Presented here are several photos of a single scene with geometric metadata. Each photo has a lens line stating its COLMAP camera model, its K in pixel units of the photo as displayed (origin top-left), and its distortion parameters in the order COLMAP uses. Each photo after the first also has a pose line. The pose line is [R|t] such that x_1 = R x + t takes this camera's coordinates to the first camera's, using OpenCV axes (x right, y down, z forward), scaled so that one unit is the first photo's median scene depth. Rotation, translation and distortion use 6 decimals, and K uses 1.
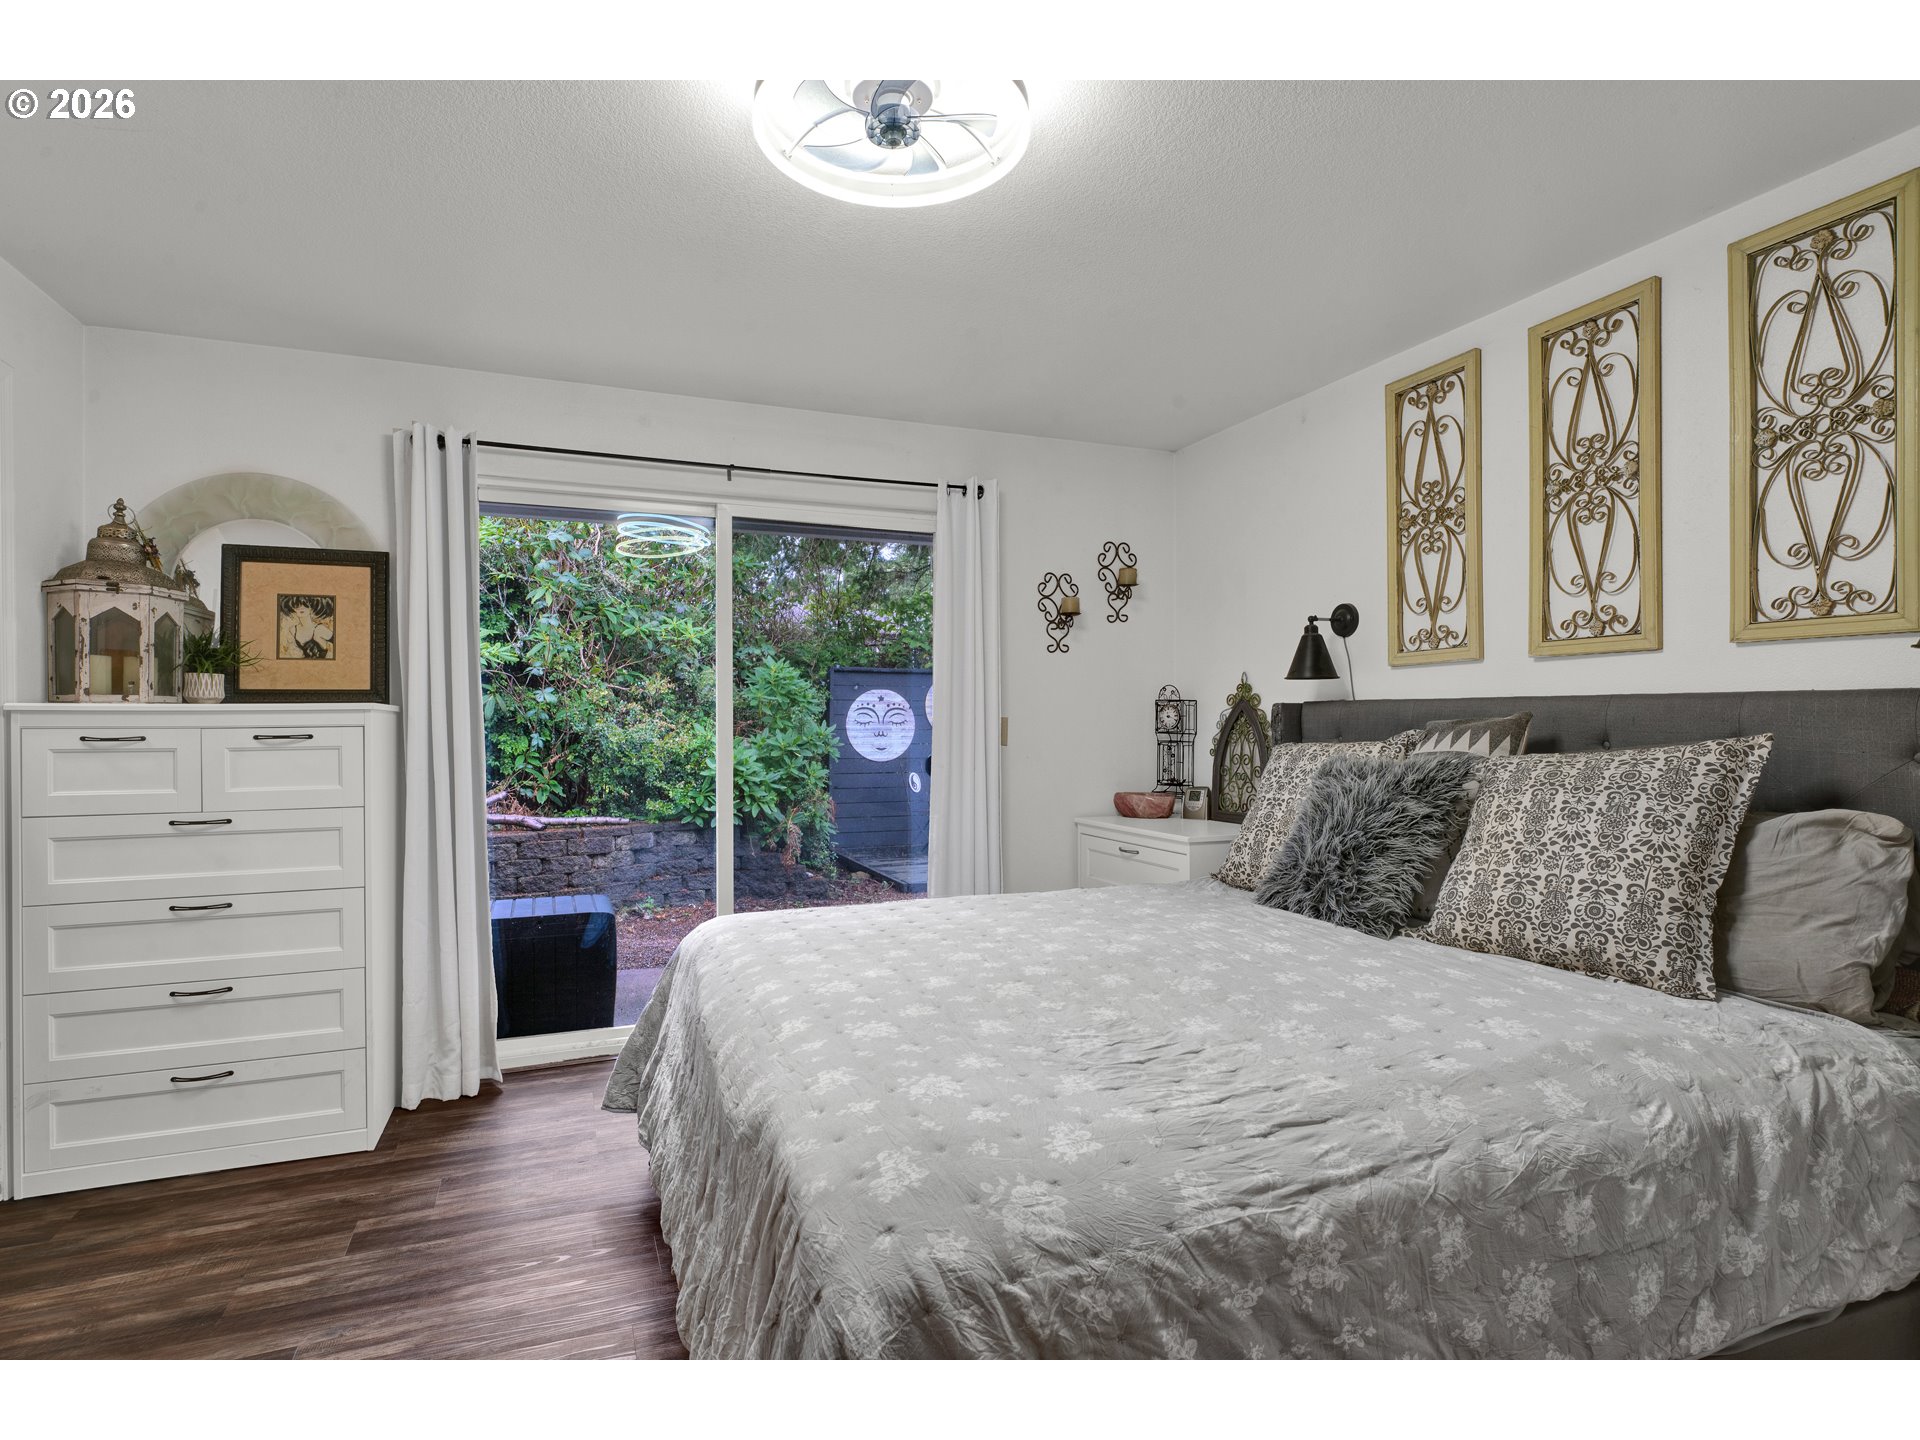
lens RADIAL K [[1025.1, 0, 960.0], [0, 1025.1, 720.0], [0, 0, 1]] dist [-0.001895, -0.001125]
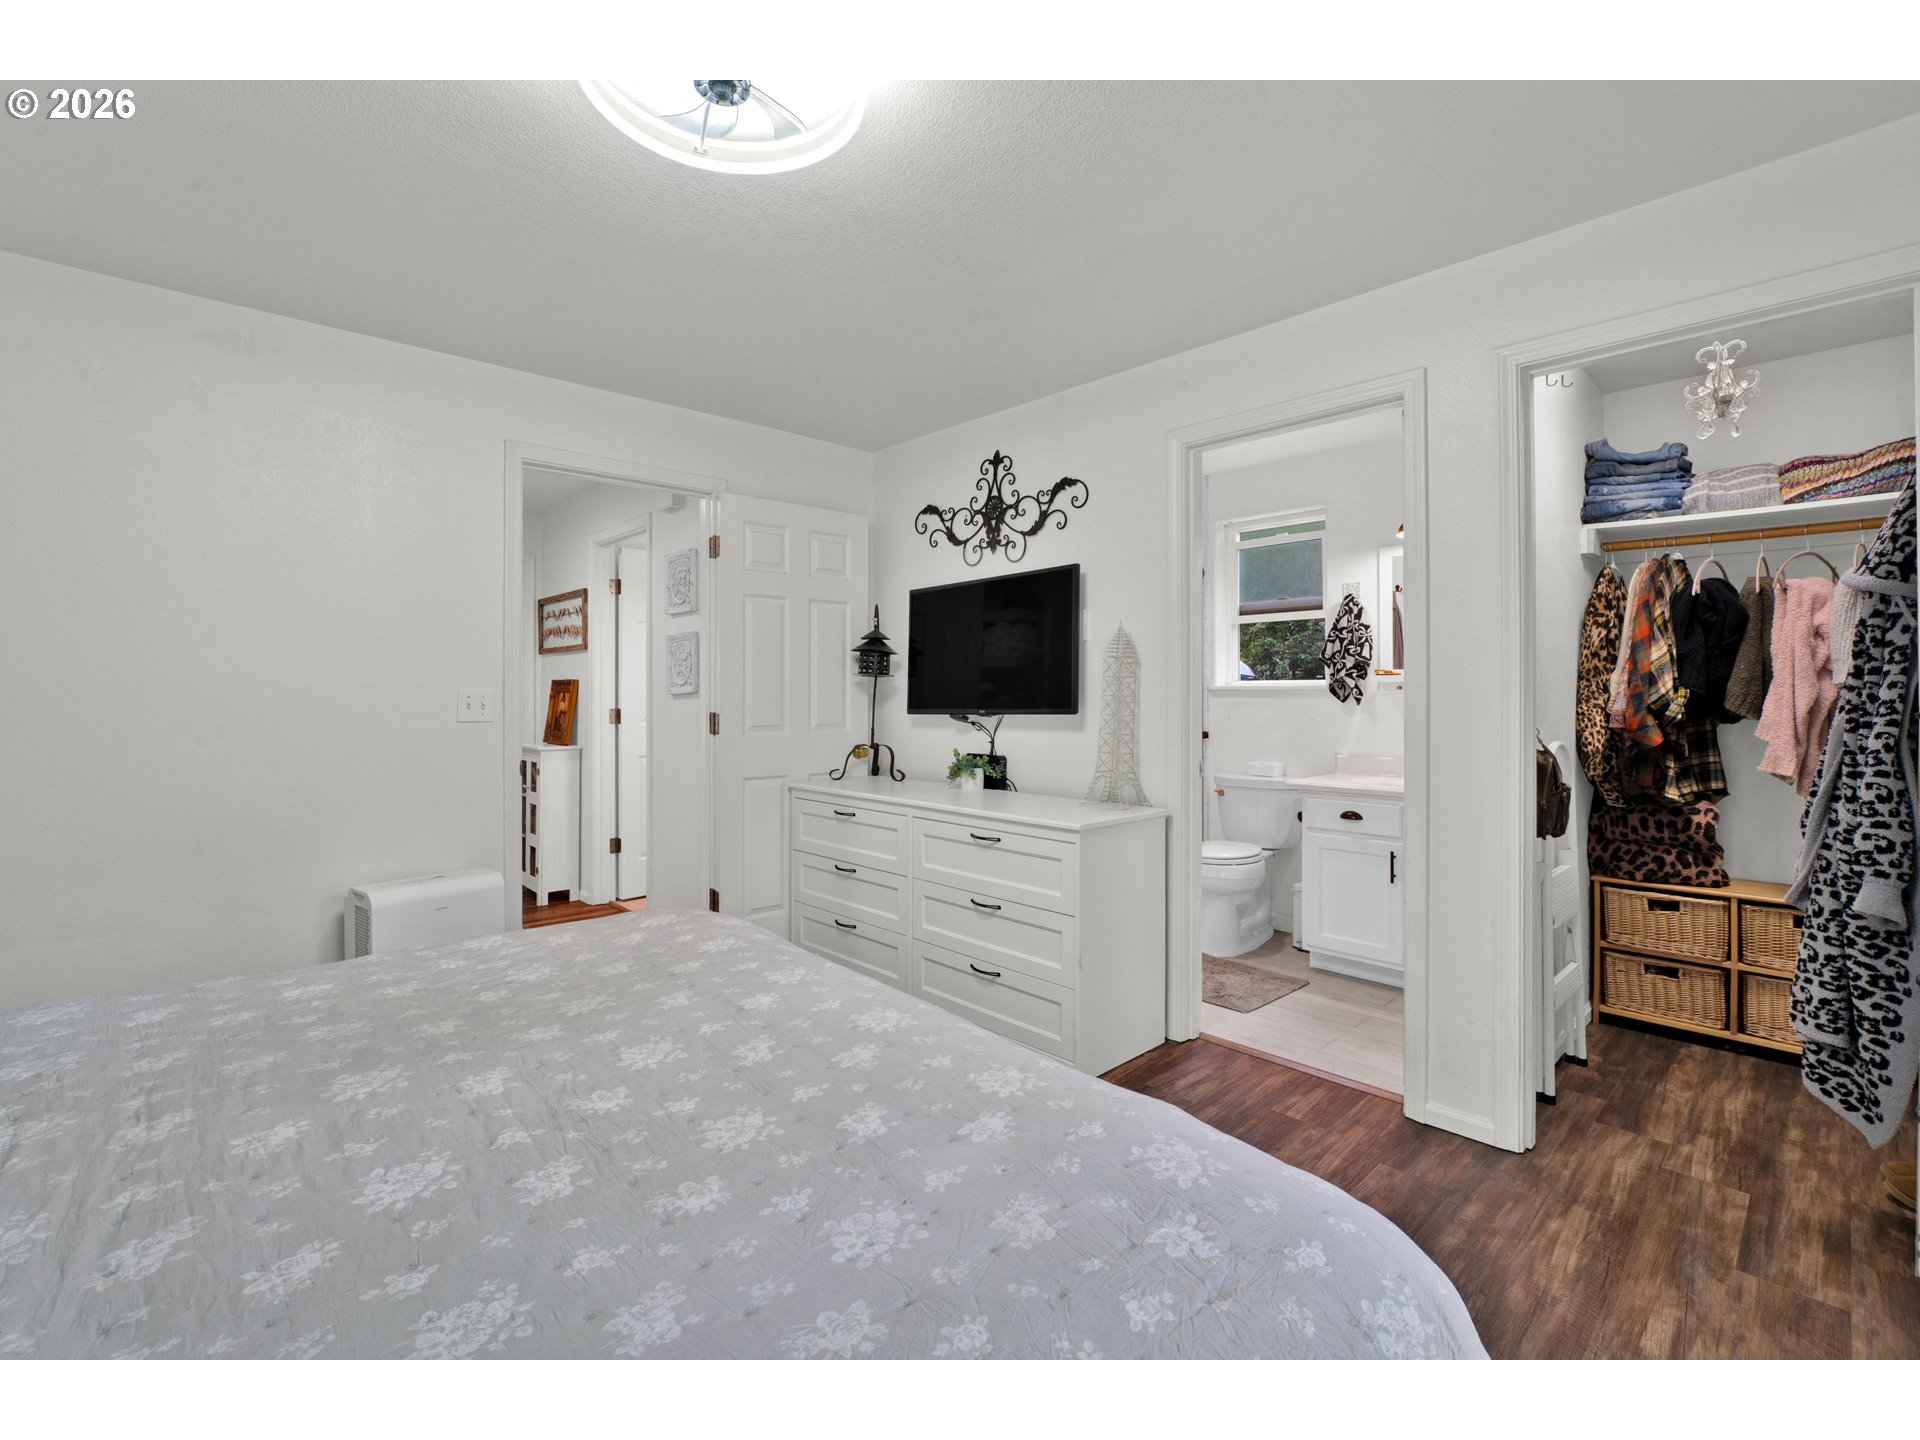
lens RADIAL K [[895.4, 0, 960.8], [0, 895.4, 697.0], [0, 0, 1]] dist [-0.002082, -0.000270]
pose [[-0.937950, 0.006446, -0.346711, 0.013648], [0.006140, 0.999979, 0.001981, 0.003602], [0.346717, -0.000270, -0.937970, 1.771861]]
